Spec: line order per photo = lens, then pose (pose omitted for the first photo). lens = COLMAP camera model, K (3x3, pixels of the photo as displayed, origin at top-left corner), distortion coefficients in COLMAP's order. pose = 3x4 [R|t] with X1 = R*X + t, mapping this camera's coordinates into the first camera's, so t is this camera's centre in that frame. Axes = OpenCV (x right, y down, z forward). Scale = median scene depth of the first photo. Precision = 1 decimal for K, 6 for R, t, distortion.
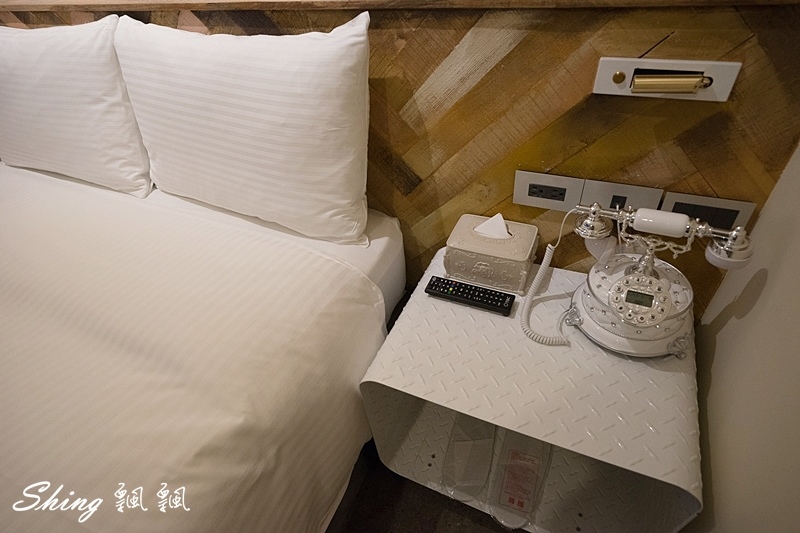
lens RADIAL K [[416.1, 0, 398.2], [0, 416.1, 266.2], [0, 0, 1]] dist [0.004509, 0.000934]
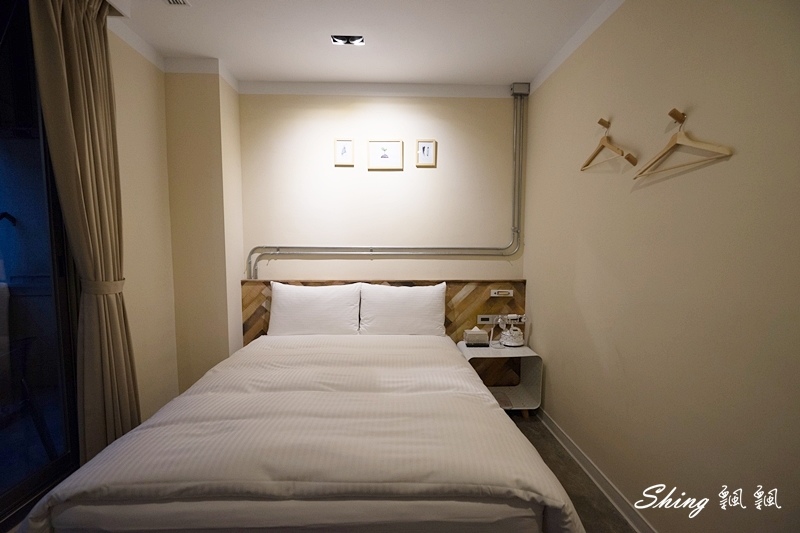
lens RADIAL K [[359.0, 0, 400.0], [0, 359.0, 266.9], [0, 0, 1]] dist [-0.002329, -0.000422]
pose [[0.893031, 0.055894, 0.446511, -2.166199], [0.230856, 0.794824, -0.561213, 1.299714], [-0.386266, 0.604260, 0.696899, -1.591675]]
